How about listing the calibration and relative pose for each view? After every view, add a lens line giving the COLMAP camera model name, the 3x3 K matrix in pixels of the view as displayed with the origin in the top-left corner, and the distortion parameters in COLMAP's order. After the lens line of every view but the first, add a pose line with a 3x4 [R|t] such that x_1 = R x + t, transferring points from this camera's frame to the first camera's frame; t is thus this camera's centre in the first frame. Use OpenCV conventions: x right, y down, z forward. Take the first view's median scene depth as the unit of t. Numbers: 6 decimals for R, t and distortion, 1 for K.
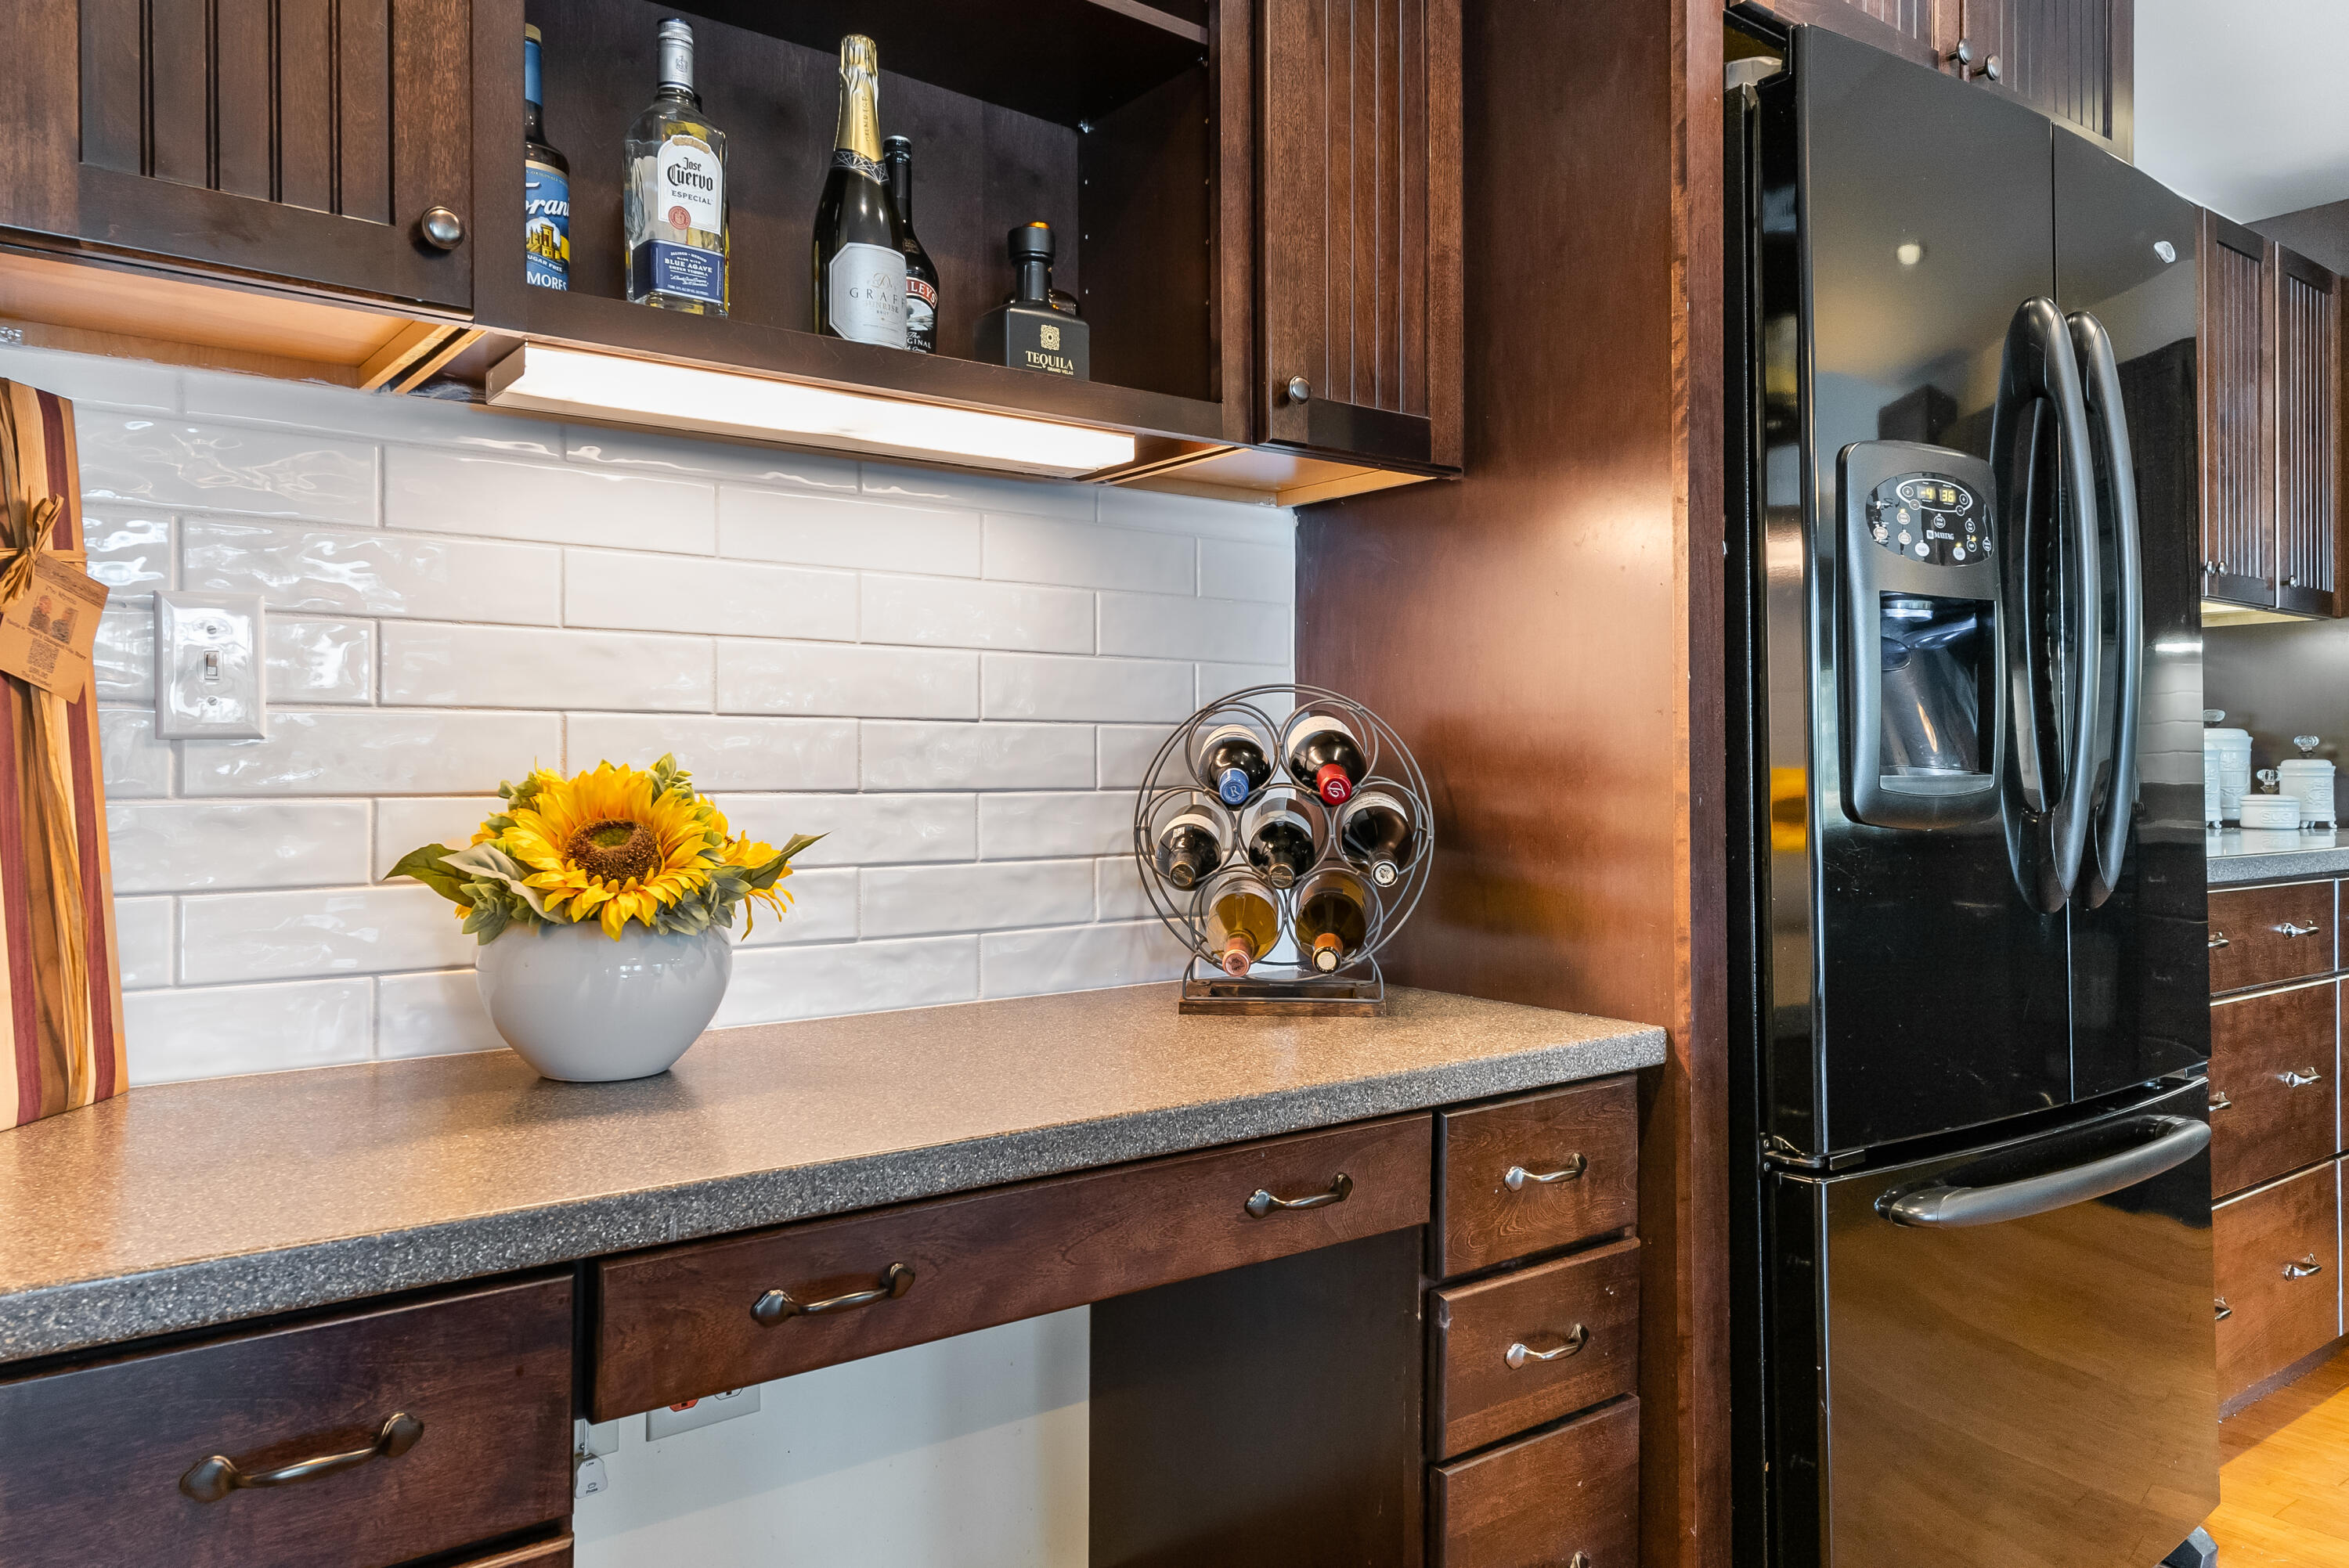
lens RADIAL K [[1638.5, 0, 1178.2], [0, 1638.5, 747.9], [0, 0, 1]] dist [0.030028, -0.008250]
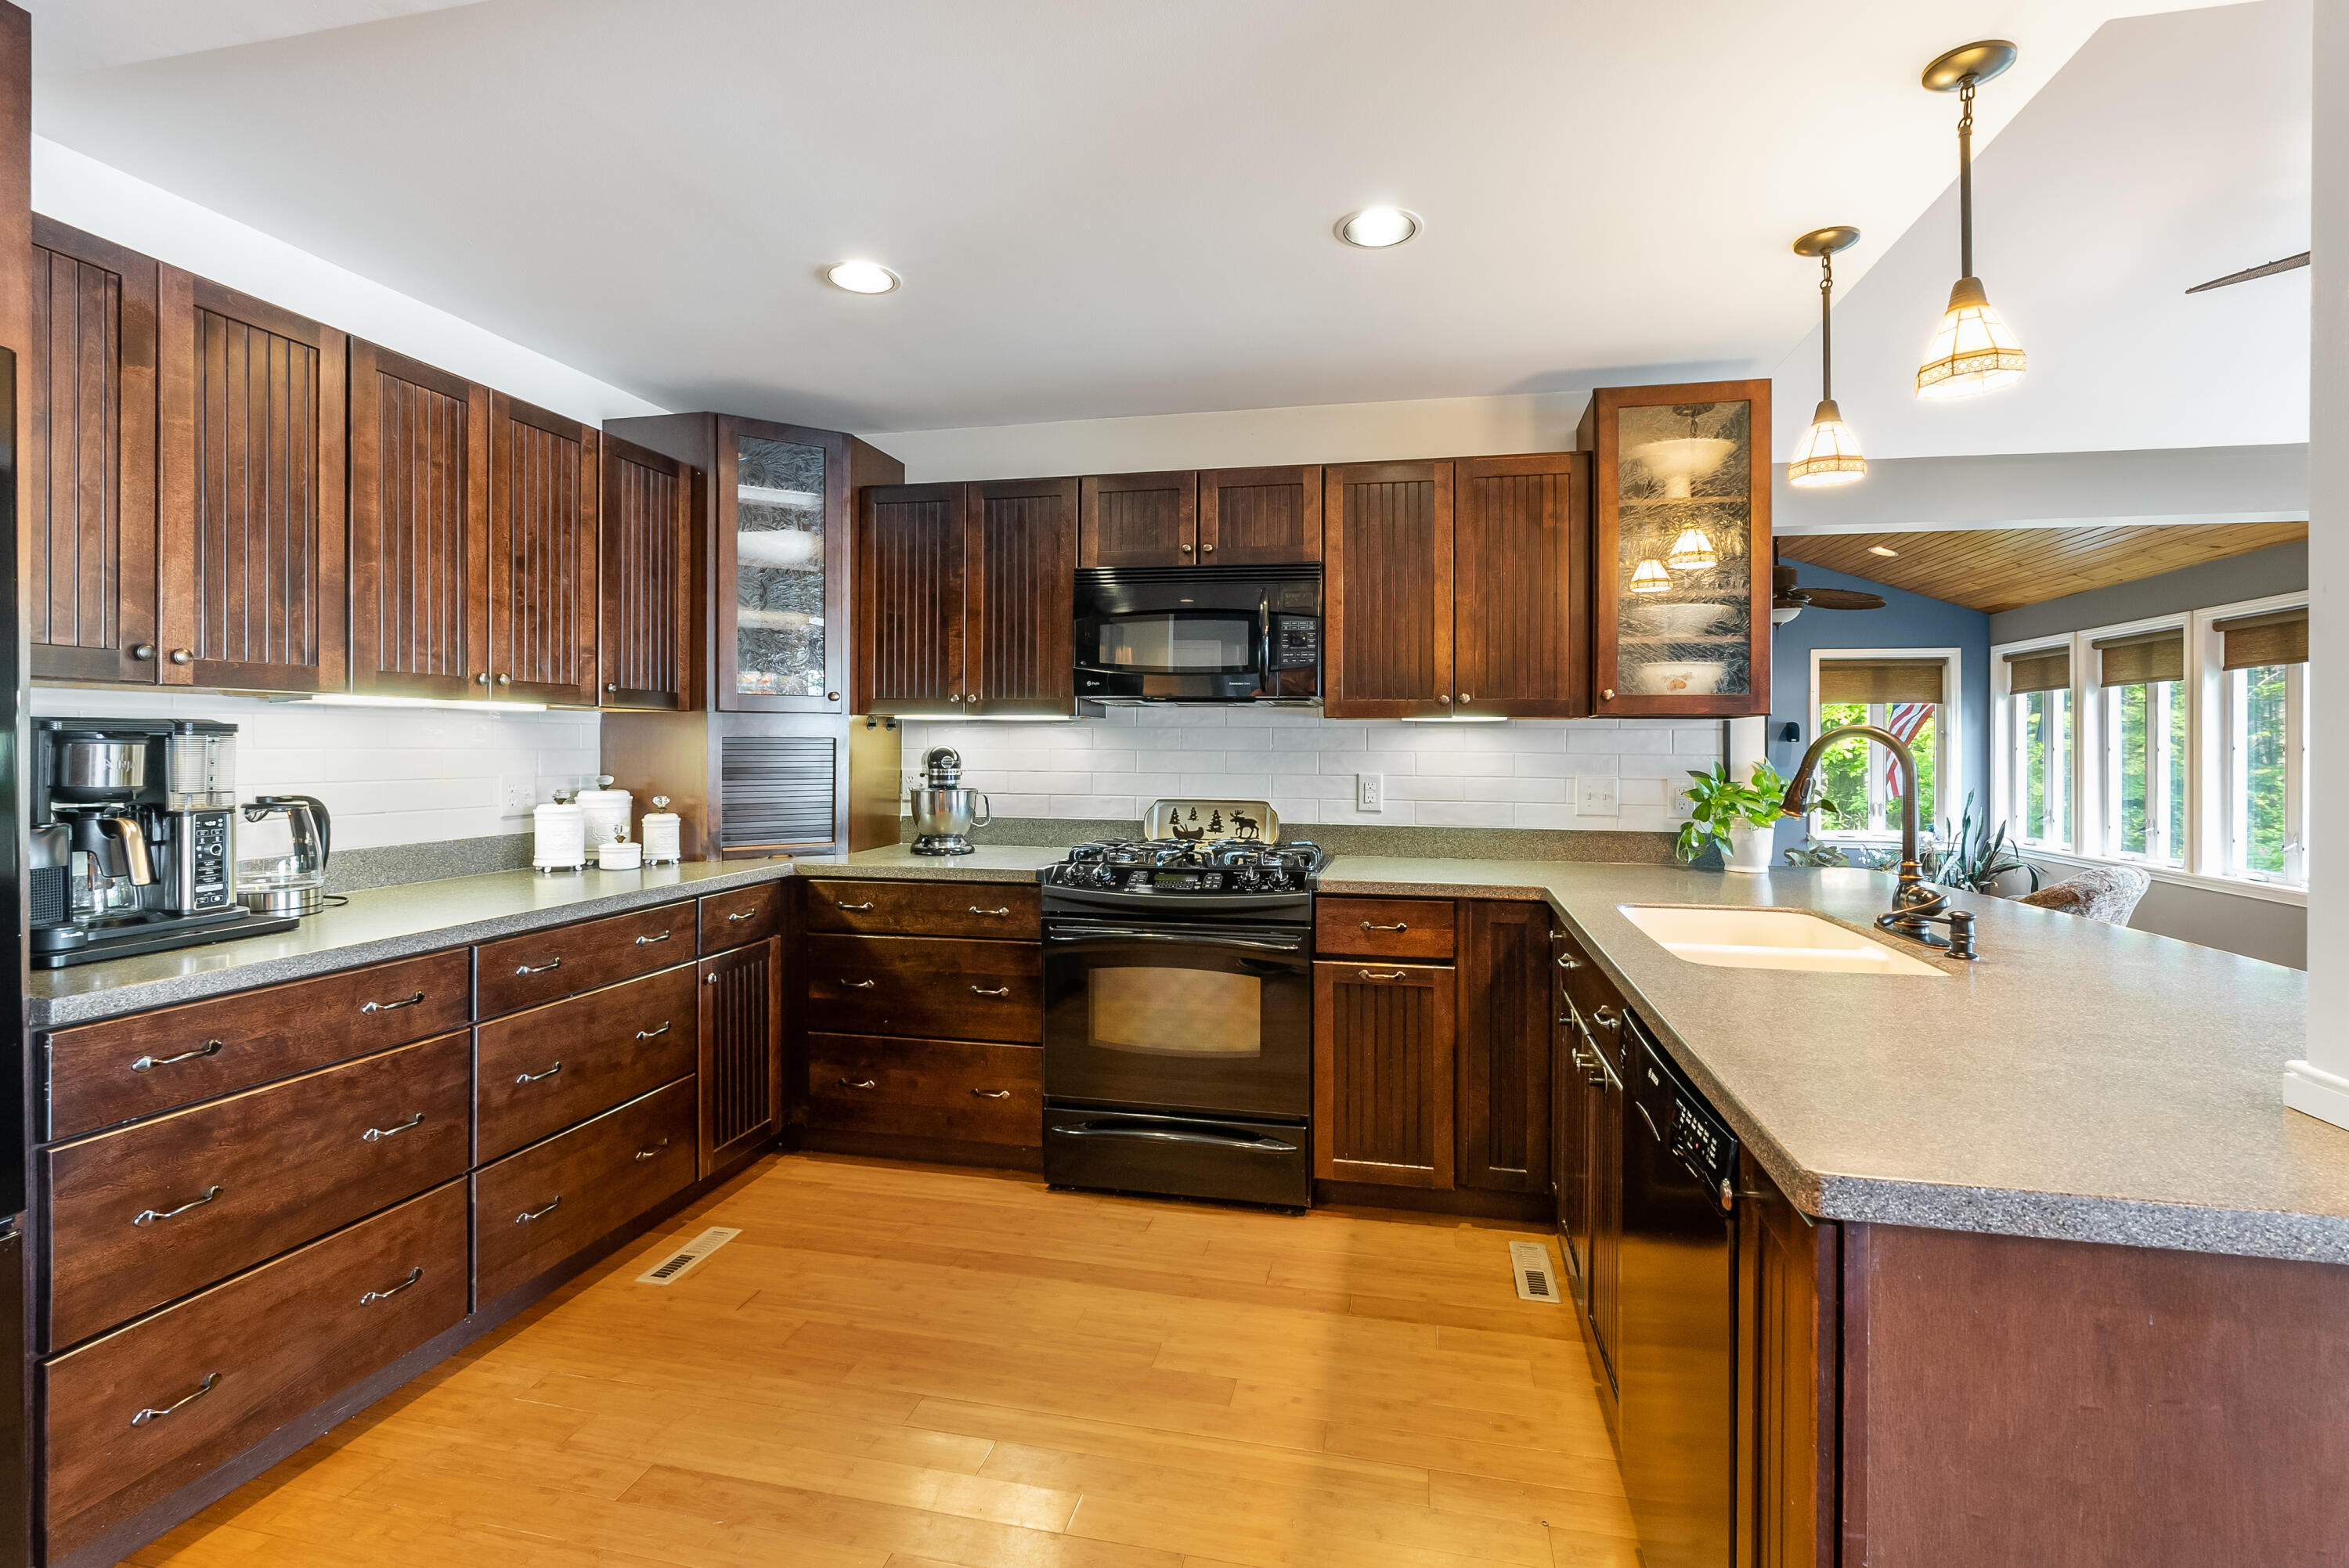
lens RADIAL K [[1060.4, 0, 1190.9], [0, 1060.4, 744.4], [0, 0, 1]] dist [-0.019147, 0.005760]
pose [[0.773013, 0.005719, 0.634364, 0.959674], [-0.015373, 0.999835, 0.009718, -0.136980], [-0.634203, -0.017264, 0.772973, 0.094763]]
